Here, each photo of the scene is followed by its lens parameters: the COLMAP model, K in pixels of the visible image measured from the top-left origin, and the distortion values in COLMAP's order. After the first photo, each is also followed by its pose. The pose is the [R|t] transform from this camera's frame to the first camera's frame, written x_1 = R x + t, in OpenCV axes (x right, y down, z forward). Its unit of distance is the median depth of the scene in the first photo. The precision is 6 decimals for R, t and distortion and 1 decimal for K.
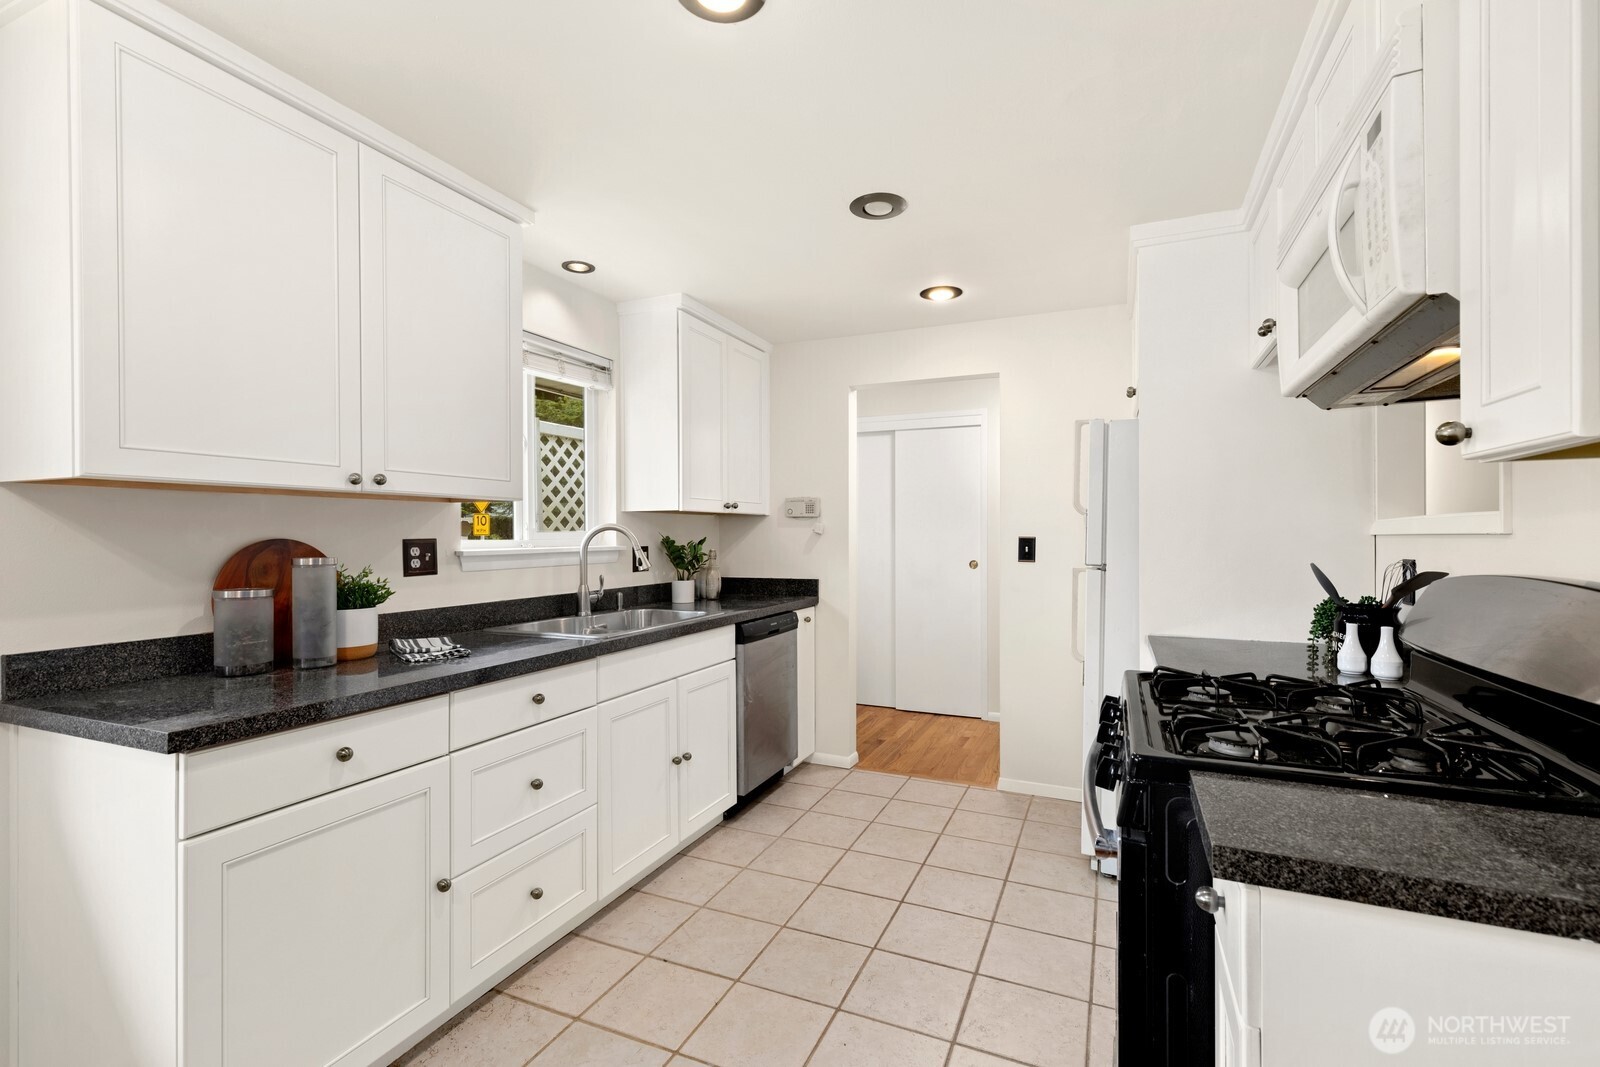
lens RADIAL K [[719.3, 0, 801.0], [0, 719.3, 538.6], [0, 0, 1]] dist [0.003644, 0.000436]
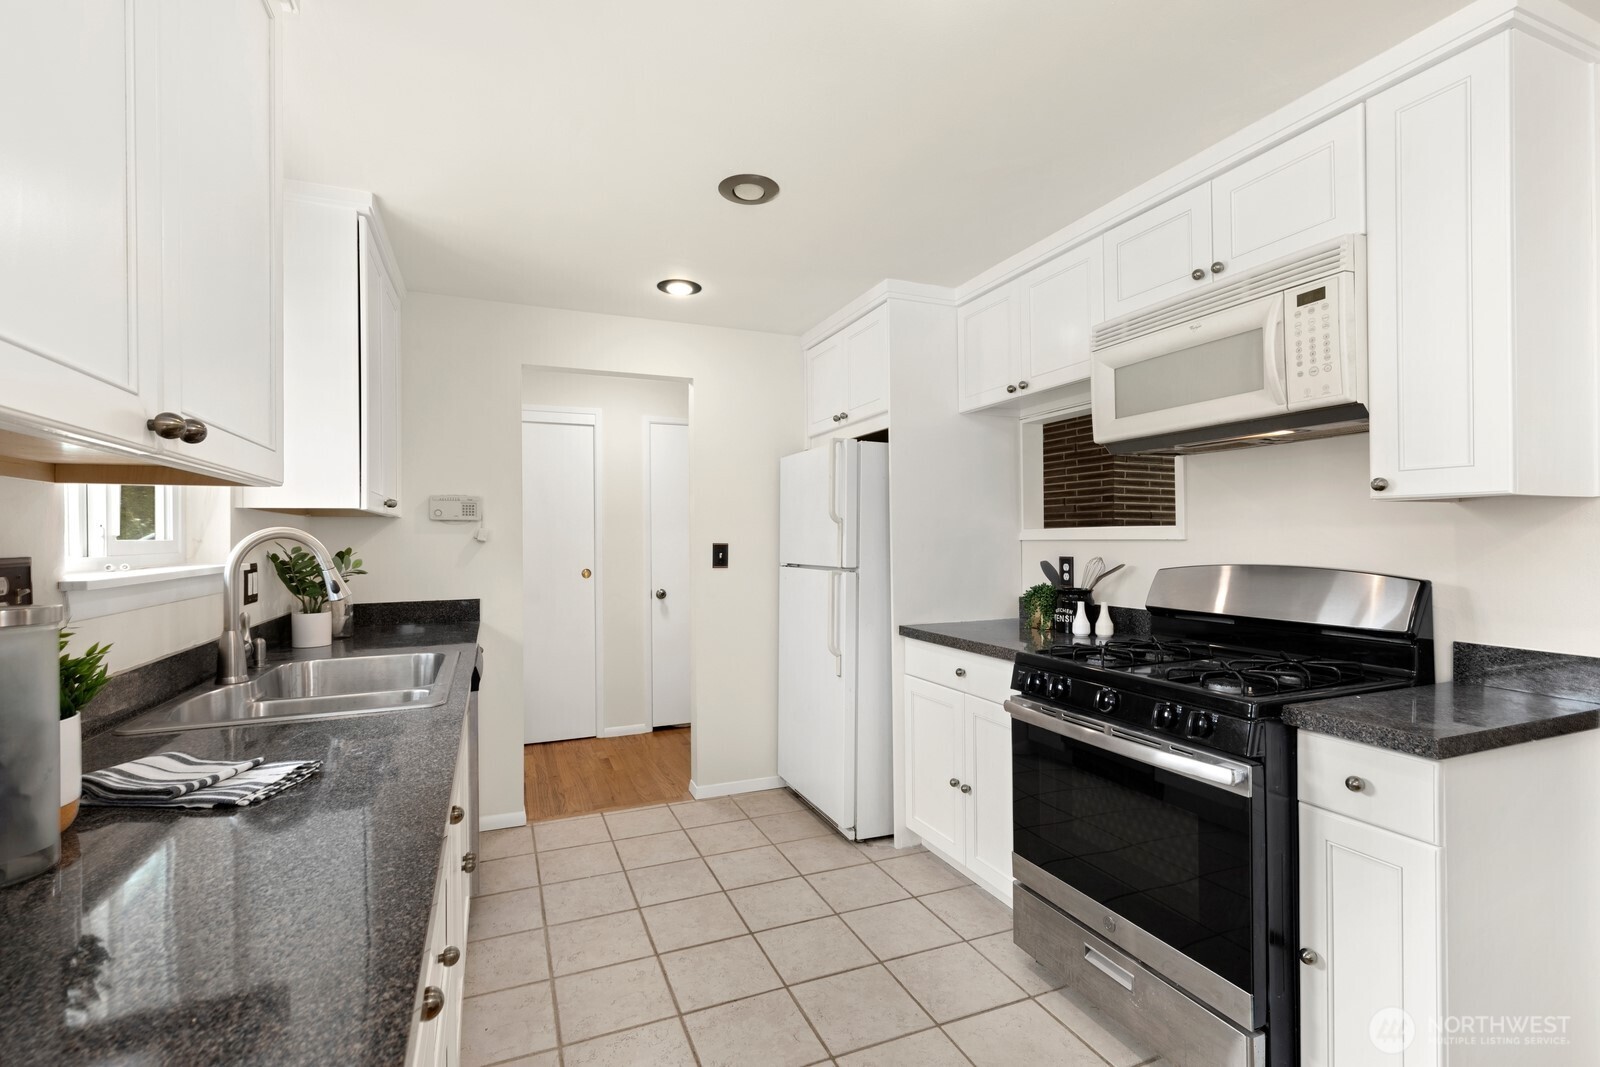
lens RADIAL K [[727.4, 0, 796.8], [0, 727.4, 538.0], [0, 0, 1]] dist [0.001807, -0.000102]
pose [[0.686210, -0.003376, 0.727395, -0.517718], [0.008870, 0.999954, -0.003727, -0.007691], [-0.727349, 0.009009, 0.686208, 0.305751]]
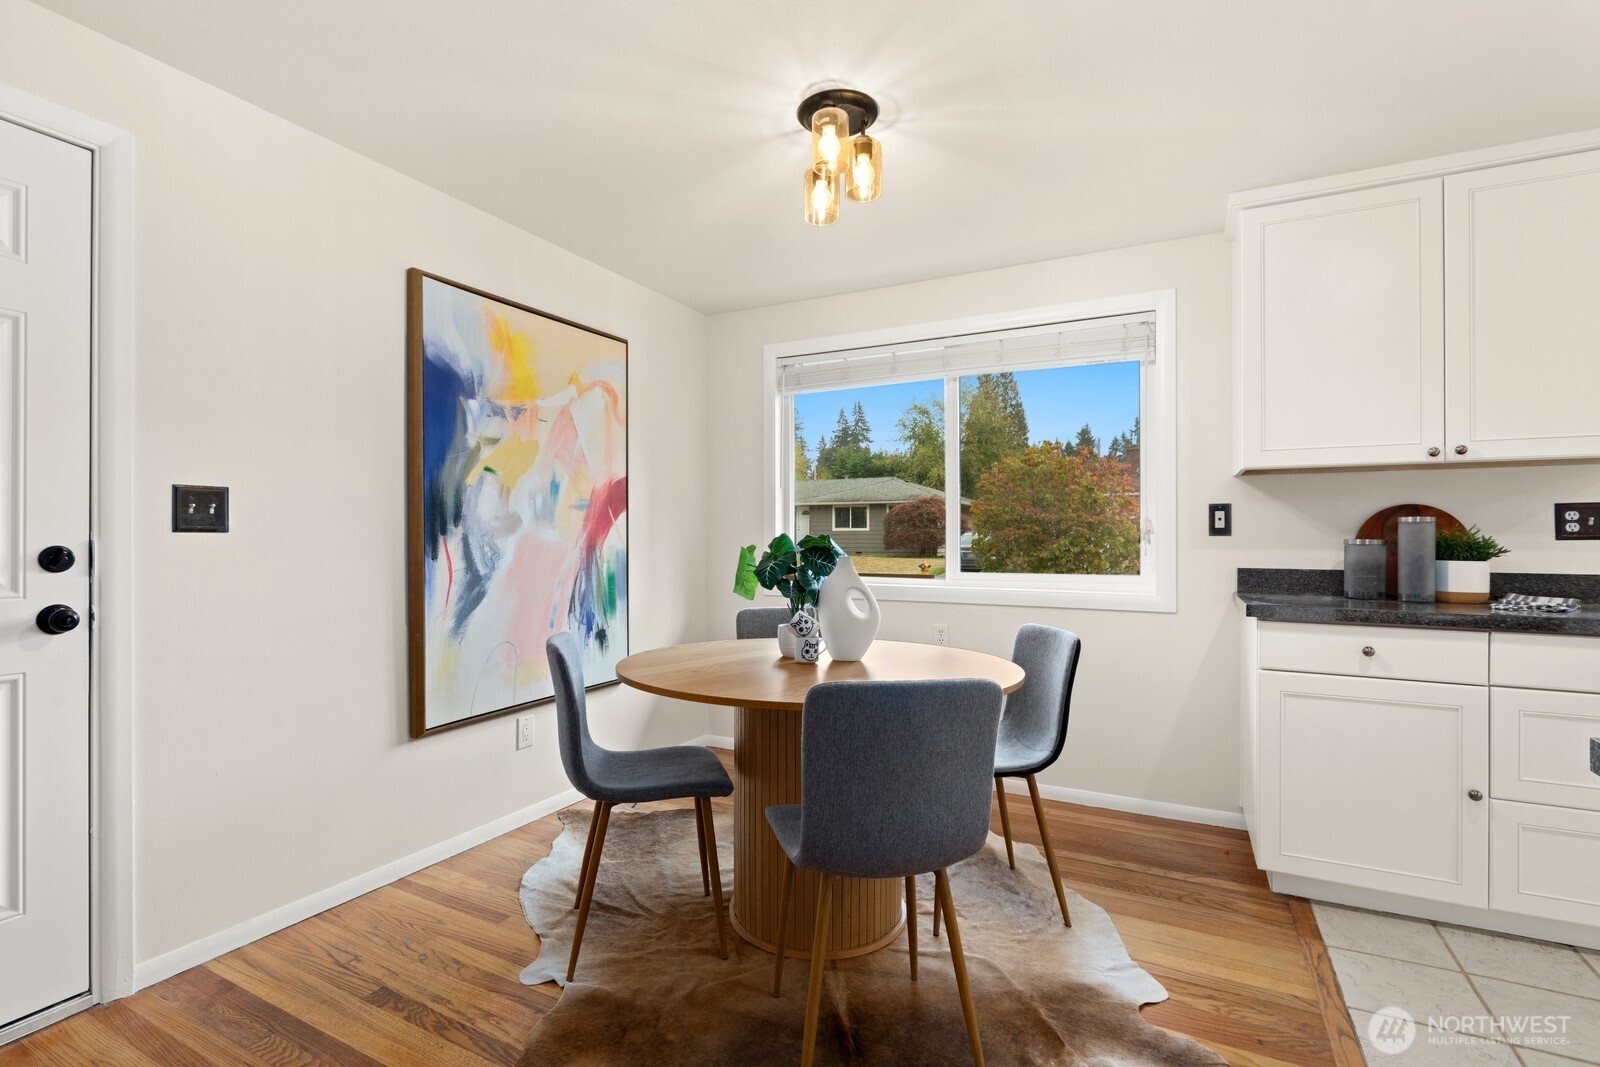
lens RADIAL K [[738.0, 0, 800.0], [0, 738.0, 533.5], [0, 0, 1]] dist [-0.002374, -0.000723]
pose [[-0.065707, -0.000037, -0.997839, 0.549786], [-0.005691, 0.999984, 0.000338, 0.048435], [0.997823, 0.005701, -0.065706, -0.004807]]
